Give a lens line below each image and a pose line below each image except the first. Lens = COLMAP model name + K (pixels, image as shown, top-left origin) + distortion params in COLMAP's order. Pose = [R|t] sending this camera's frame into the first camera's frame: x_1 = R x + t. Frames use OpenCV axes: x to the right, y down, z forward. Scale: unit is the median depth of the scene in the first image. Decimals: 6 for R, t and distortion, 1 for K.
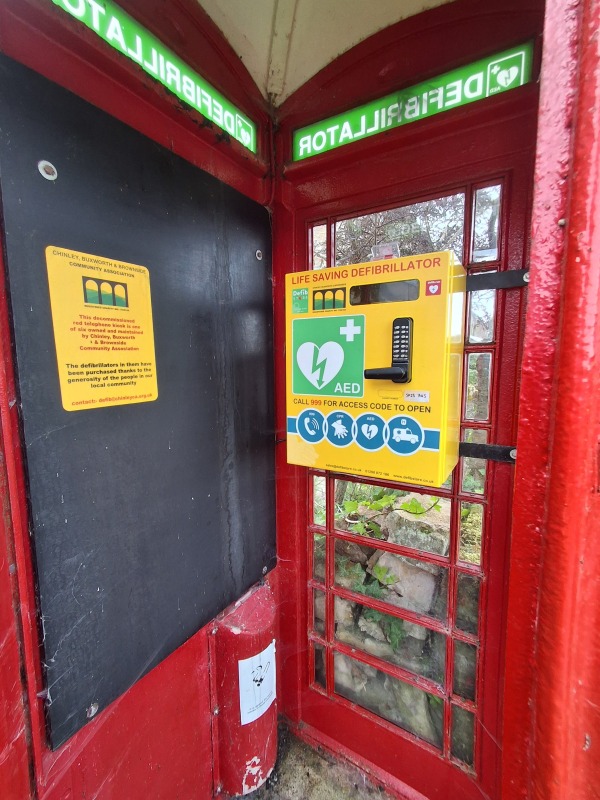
lens RADIAL K [[366.0, 0, 300.0], [0, 366.0, 400.0], [0, 0, 1]] dist [0.001785, 0.000270]
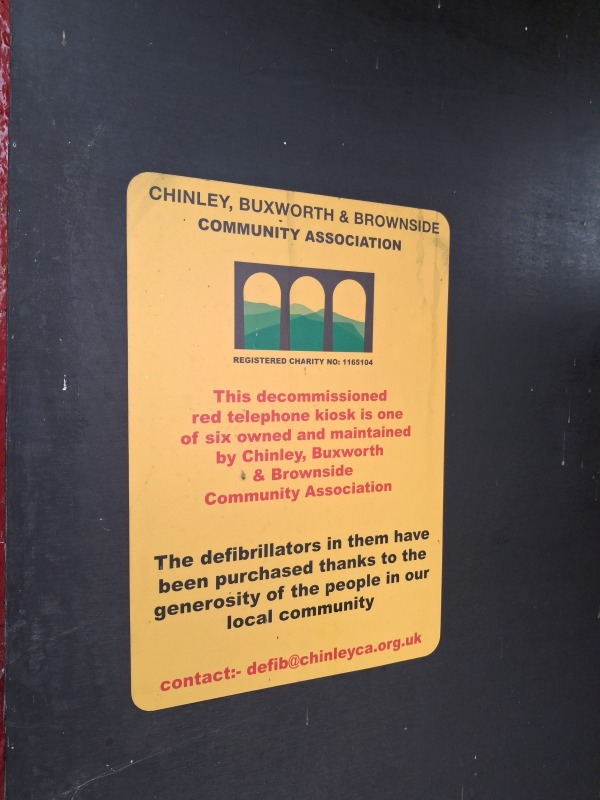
lens RADIAL K [[623.6, 0, 295.2], [0, 623.6, 413.1], [0, 0, 1]] dist [0.046991, 0.002036]
pose [[0.812670, 0.071947, -0.578266, -0.232556], [-0.097365, 0.995164, -0.013016, -0.200403], [0.574533, 0.066881, 0.815744, 0.580468]]
